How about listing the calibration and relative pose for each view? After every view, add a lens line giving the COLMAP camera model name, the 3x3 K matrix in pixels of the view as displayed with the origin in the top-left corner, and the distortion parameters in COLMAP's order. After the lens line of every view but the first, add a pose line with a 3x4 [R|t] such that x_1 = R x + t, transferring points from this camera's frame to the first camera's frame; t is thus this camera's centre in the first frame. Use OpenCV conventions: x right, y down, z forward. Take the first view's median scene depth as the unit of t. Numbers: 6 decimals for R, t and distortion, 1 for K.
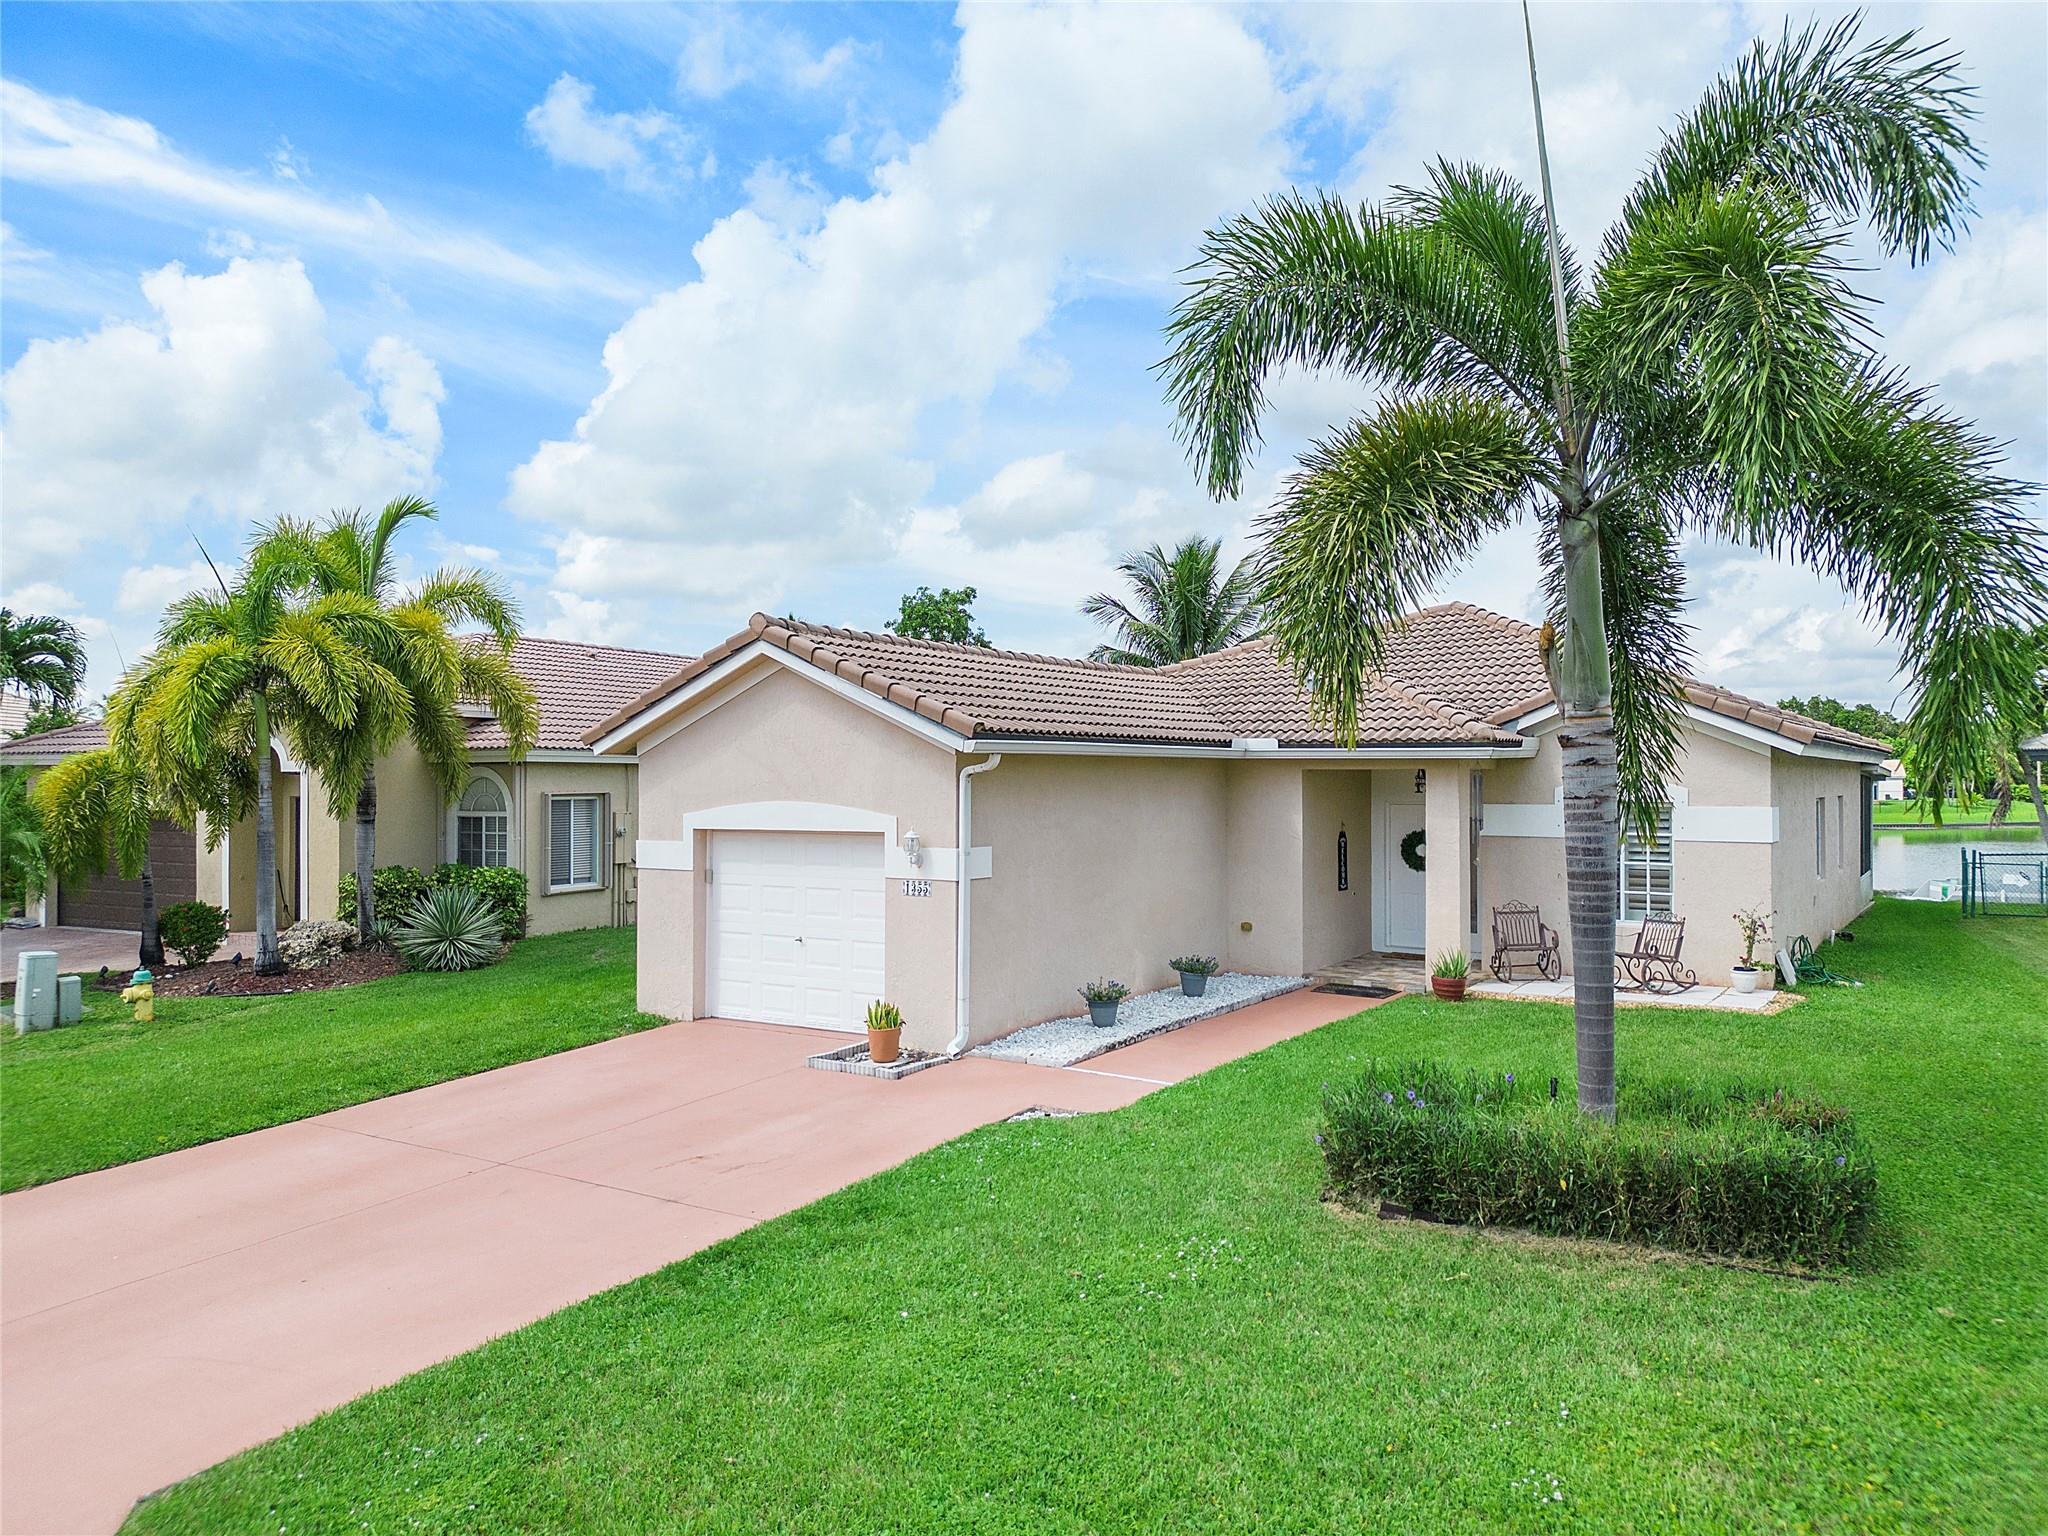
lens RADIAL K [[1446.9, 0, 1028.9], [0, 1446.9, 759.5], [0, 0, 1]] dist [0.048999, -0.047925]
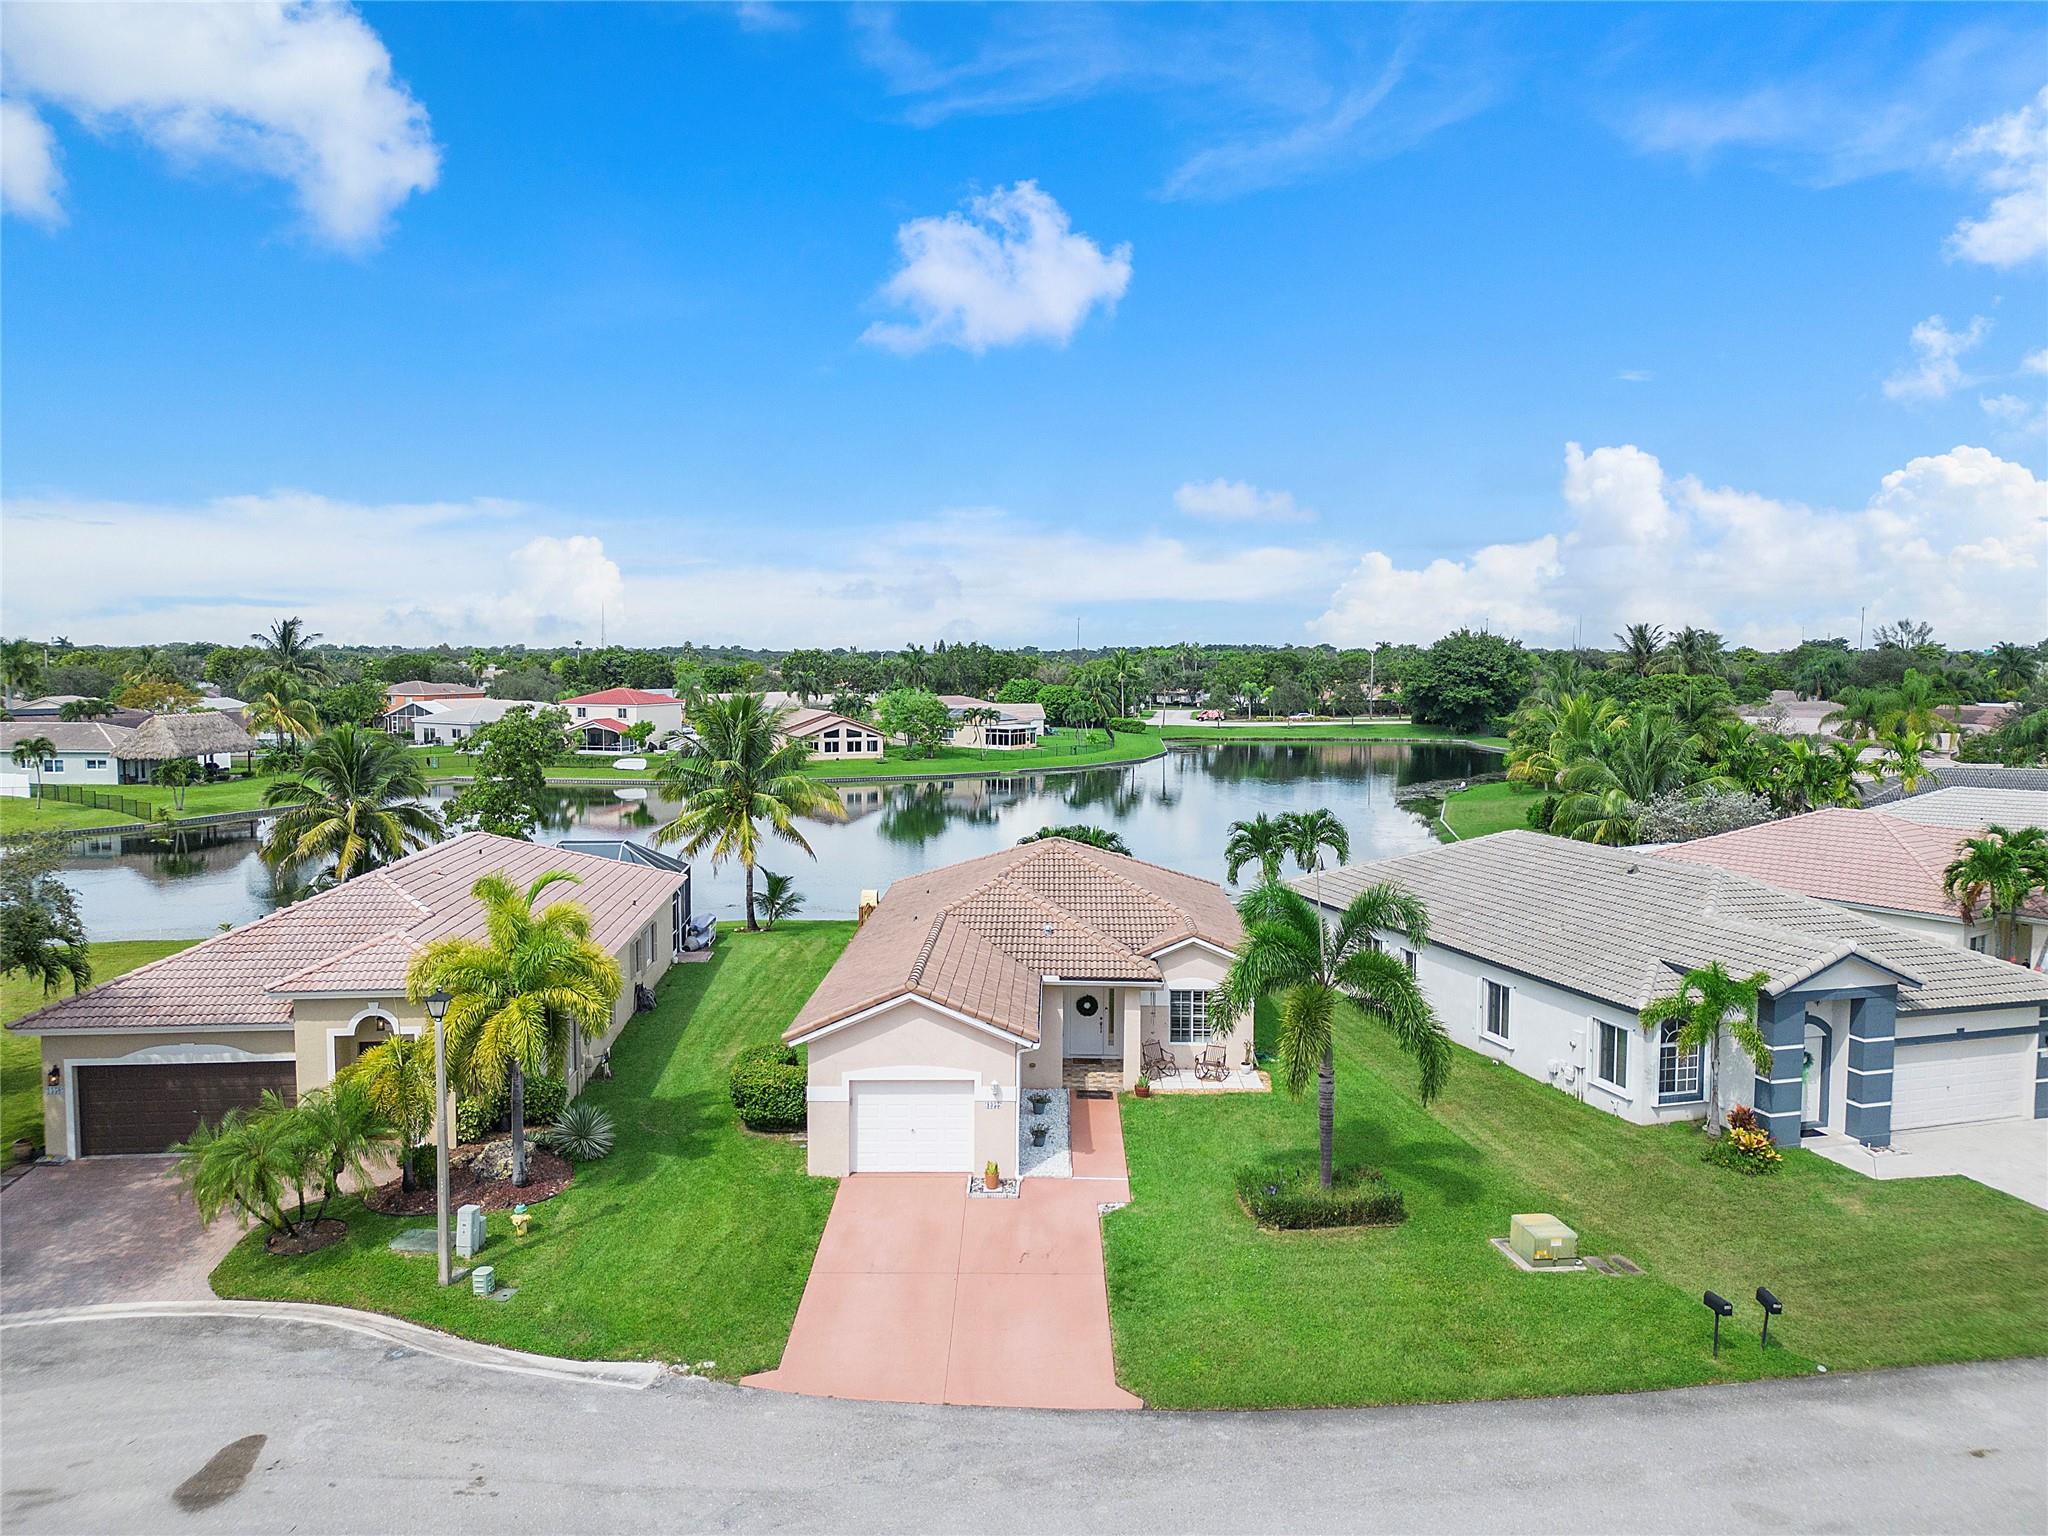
lens RADIAL K [[1446.9, 0, 1043.4], [0, 1446.9, 752.5], [0, 0, 1]] dist [0.048999, -0.047925]
pose [[0.839345, -0.033328, 0.542576, -1.045068], [-0.010633, 0.996921, 0.077685, -0.539932], [-0.543495, -0.070973, 0.836407, -0.734936]]
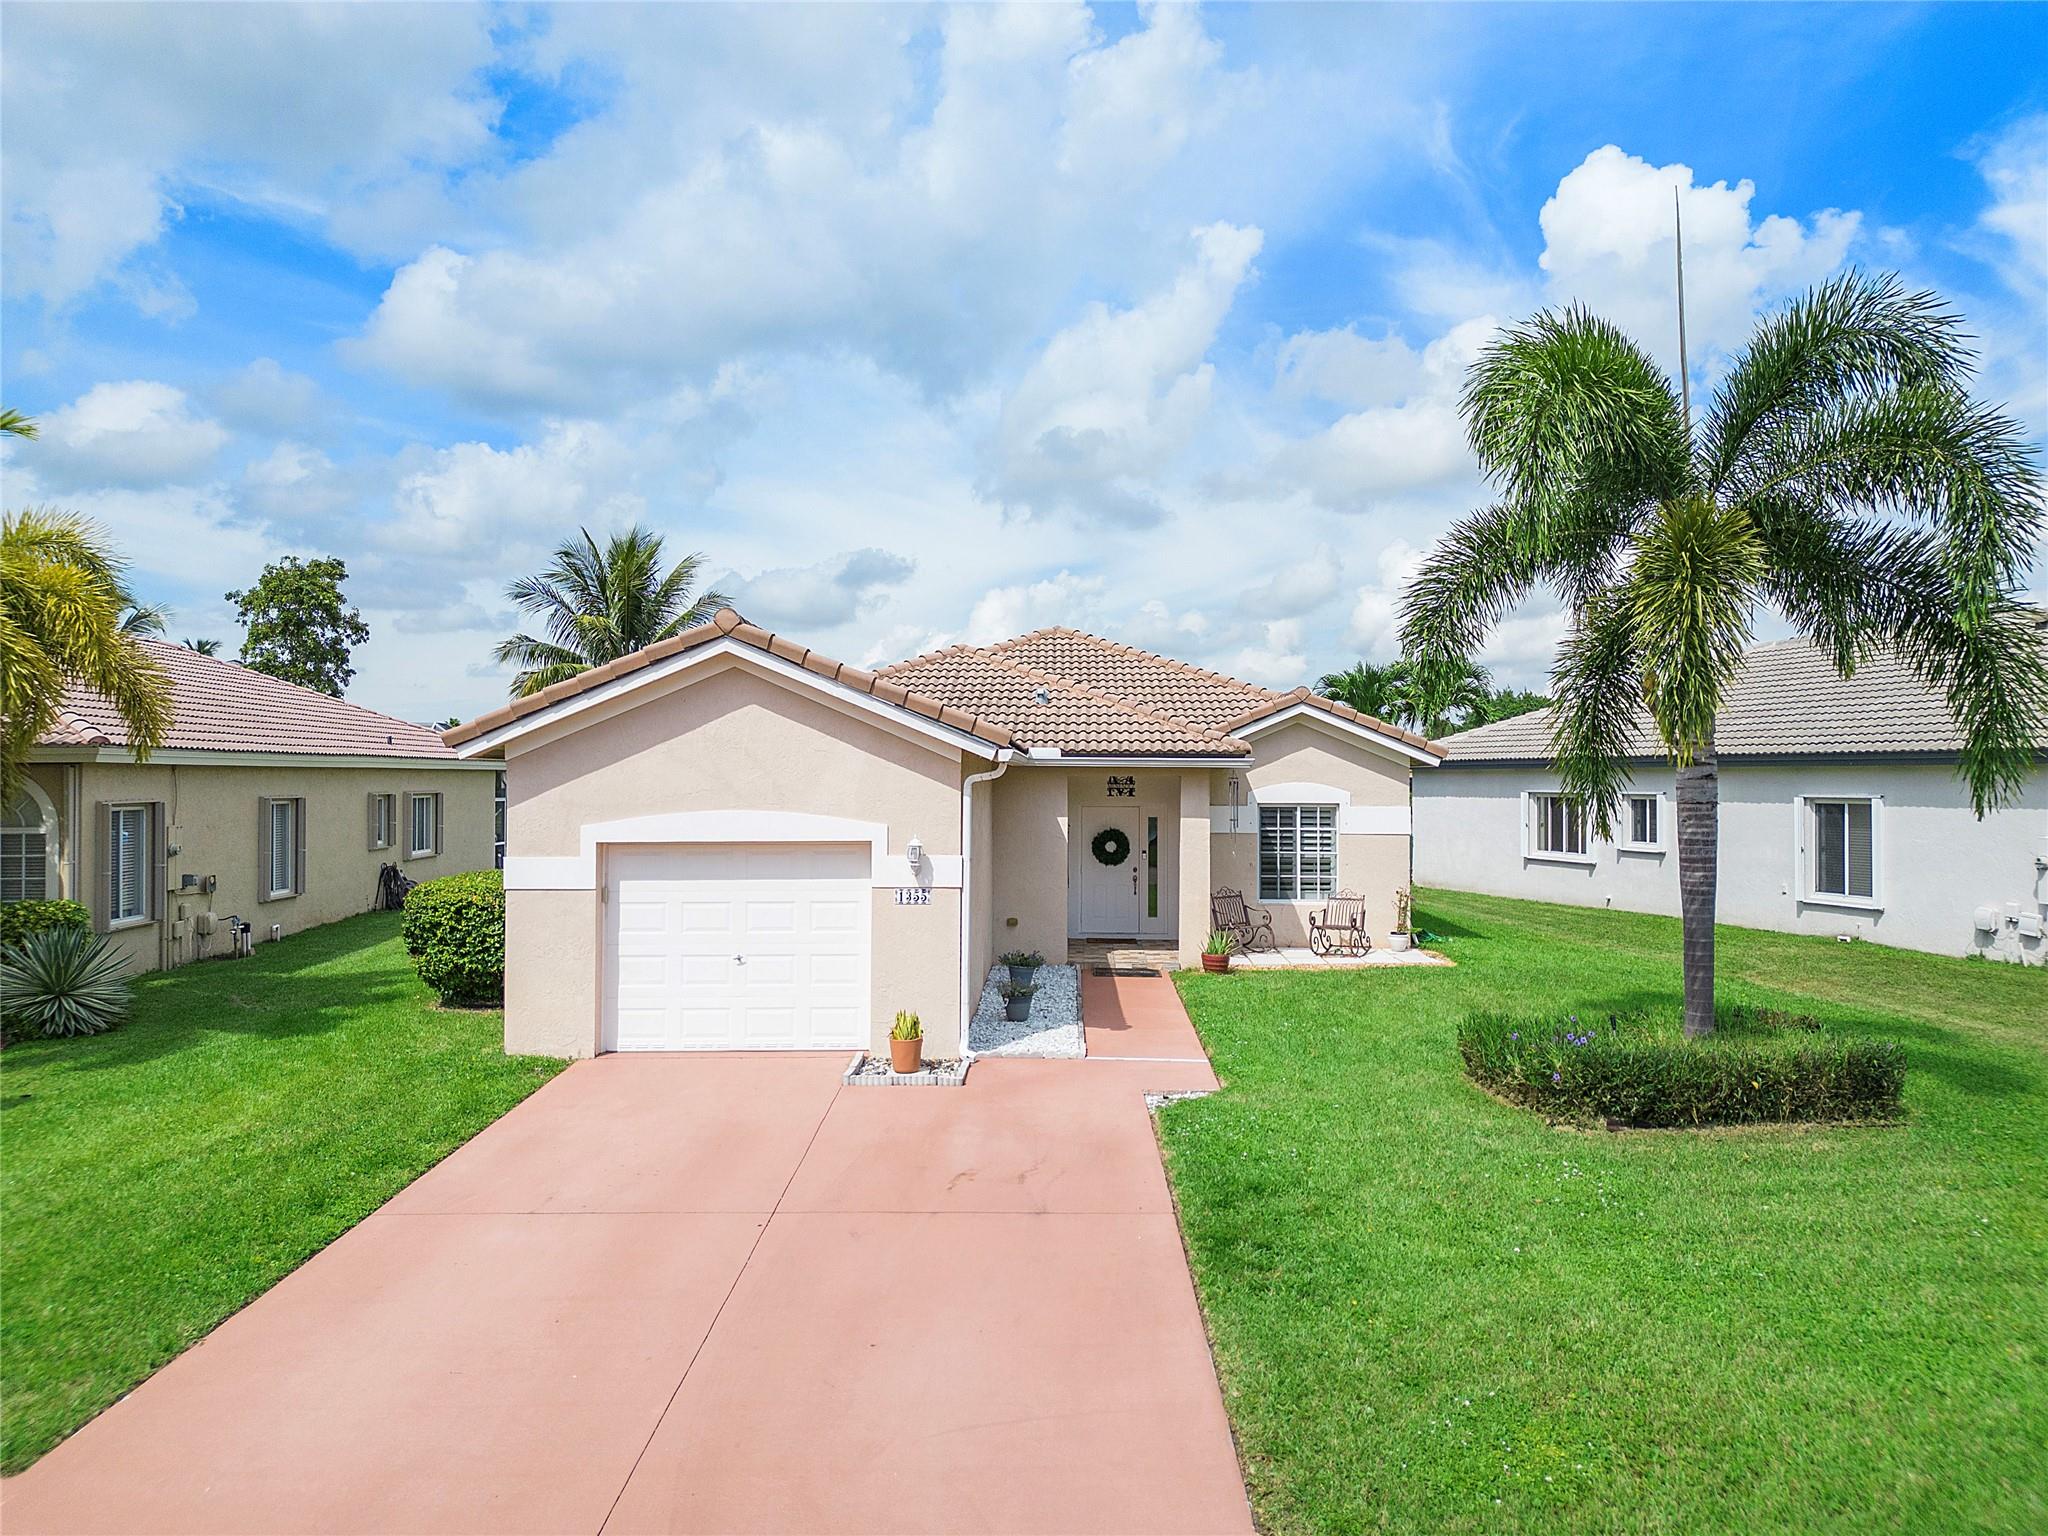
lens RADIAL K [[1446.9, 0, 1041.1], [0, 1446.9, 772.7], [0, 0, 1]] dist [0.048999, -0.047925]
pose [[0.844784, 0.003534, 0.535097, -0.474169], [-0.009111, 0.999928, 0.007780, -0.004556], [-0.535031, -0.011448, 0.844755, 0.098314]]
